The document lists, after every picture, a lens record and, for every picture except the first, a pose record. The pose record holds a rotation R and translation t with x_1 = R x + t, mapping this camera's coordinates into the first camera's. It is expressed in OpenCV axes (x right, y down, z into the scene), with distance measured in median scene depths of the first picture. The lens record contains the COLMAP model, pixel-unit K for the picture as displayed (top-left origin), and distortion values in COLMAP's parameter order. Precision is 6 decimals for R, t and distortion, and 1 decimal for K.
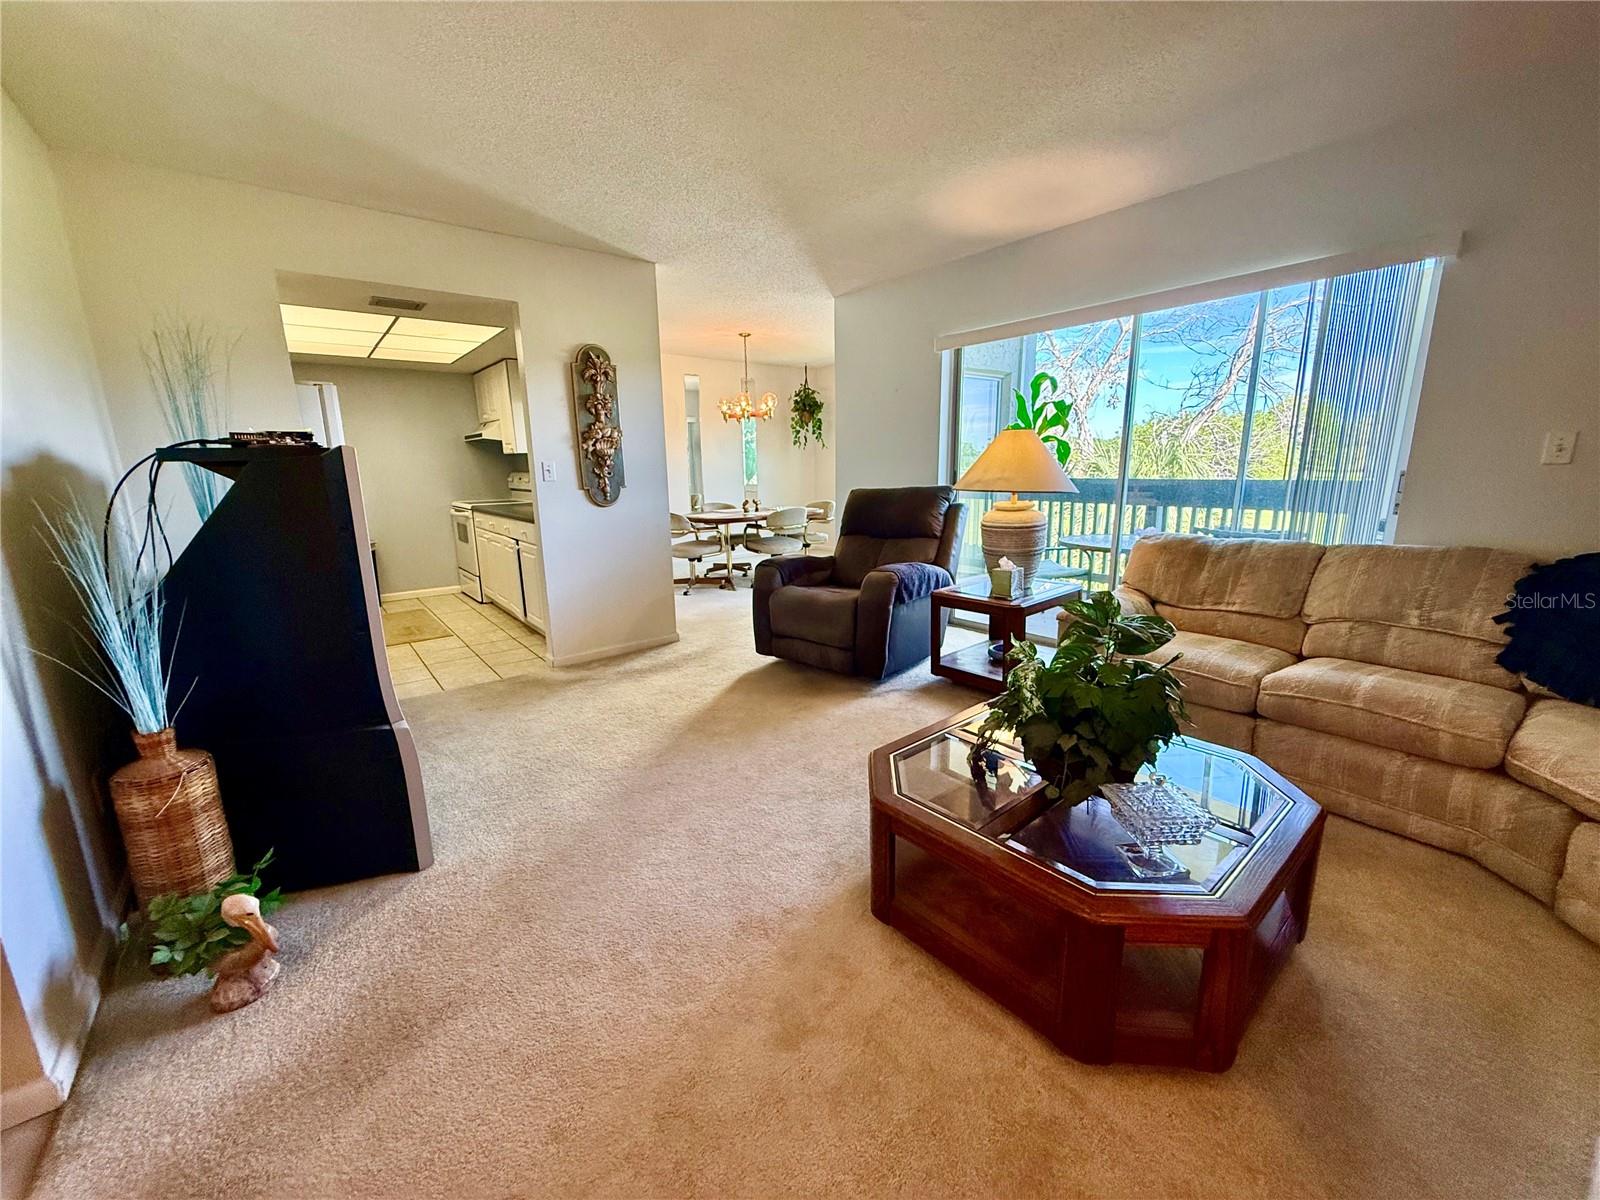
lens RADIAL K [[633.3, 0, 800.0], [0, 633.3, 600.0], [0, 0, 1]] dist [0.002392, 0.000130]
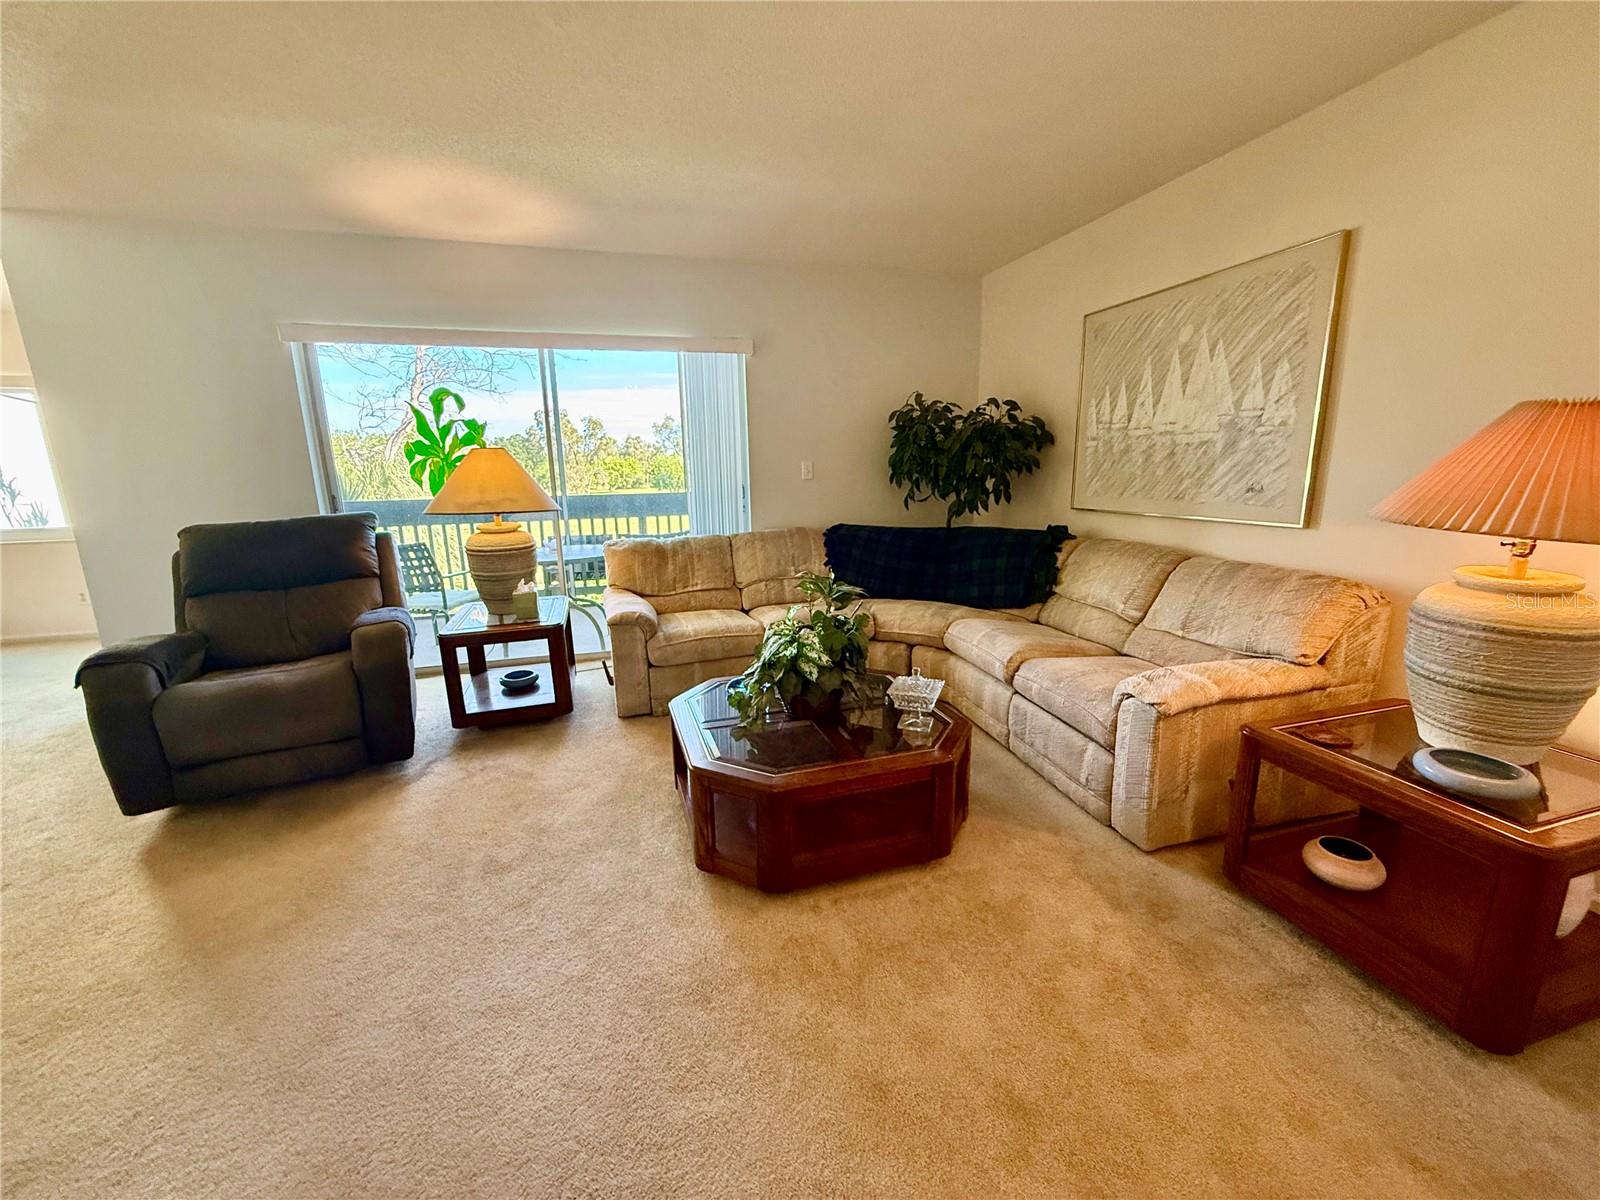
lens RADIAL K [[622.7, 0, 800.0], [0, 622.7, 600.0], [0, 0, 1]] dist [0.002059, 0.000072]
pose [[0.391707, -0.181360, 0.902039, -0.346526], [0.206952, 0.972626, 0.105684, -0.046133], [-0.896514, 0.145281, 0.418517, 0.207714]]
